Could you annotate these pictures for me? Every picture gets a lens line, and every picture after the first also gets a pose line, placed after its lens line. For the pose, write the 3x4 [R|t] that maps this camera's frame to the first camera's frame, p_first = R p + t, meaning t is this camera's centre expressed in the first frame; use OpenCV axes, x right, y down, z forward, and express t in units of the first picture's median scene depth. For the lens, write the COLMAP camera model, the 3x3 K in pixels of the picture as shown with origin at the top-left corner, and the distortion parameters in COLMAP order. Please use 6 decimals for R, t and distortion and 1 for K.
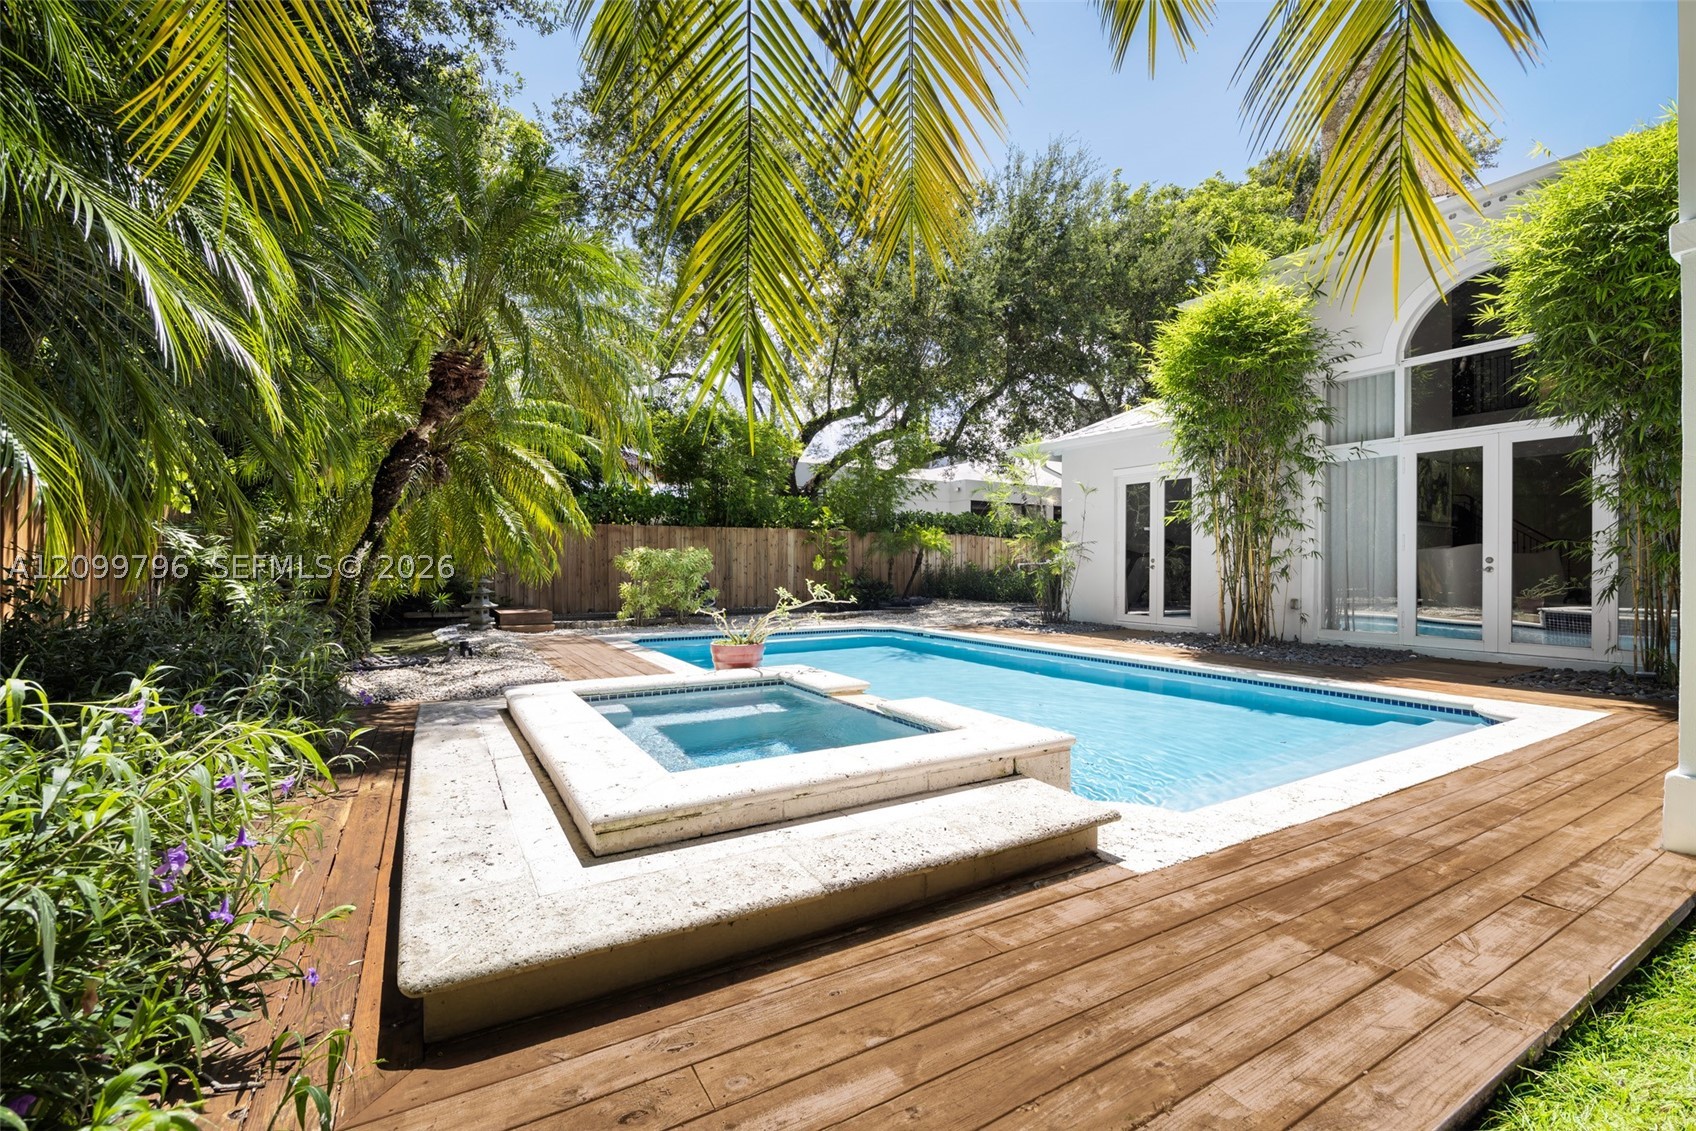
lens RADIAL K [[723.0, 0, 848.0], [0, 723.0, 565.5], [0, 0, 1]] dist [-0.000158, -0.000019]
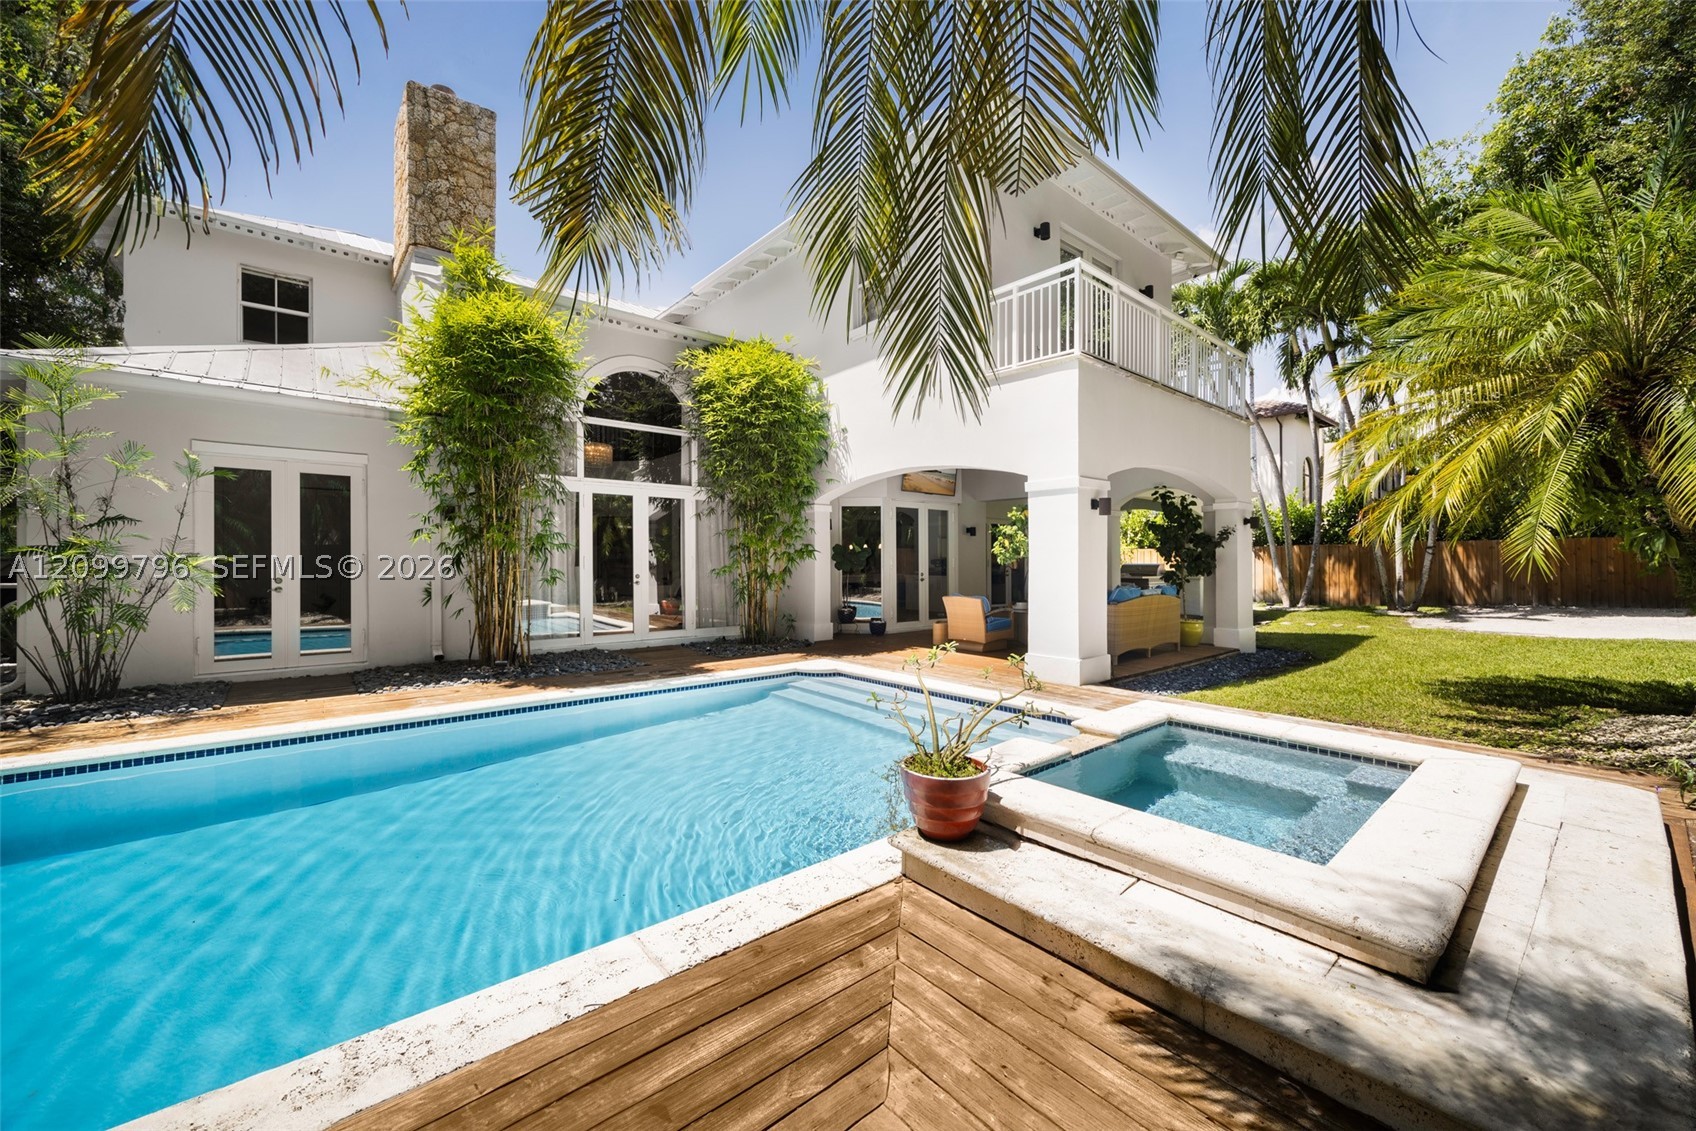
lens RADIAL K [[640.7, 0, 848.0], [0, 640.7, 565.5], [0, 0, 1]] dist [0.000451, 0.000010]
pose [[-0.165705, 0.015842, 0.986048, -0.441711], [0.016266, 0.999779, -0.013329, -0.007202], [-0.986041, 0.013830, -0.165926, 0.846646]]
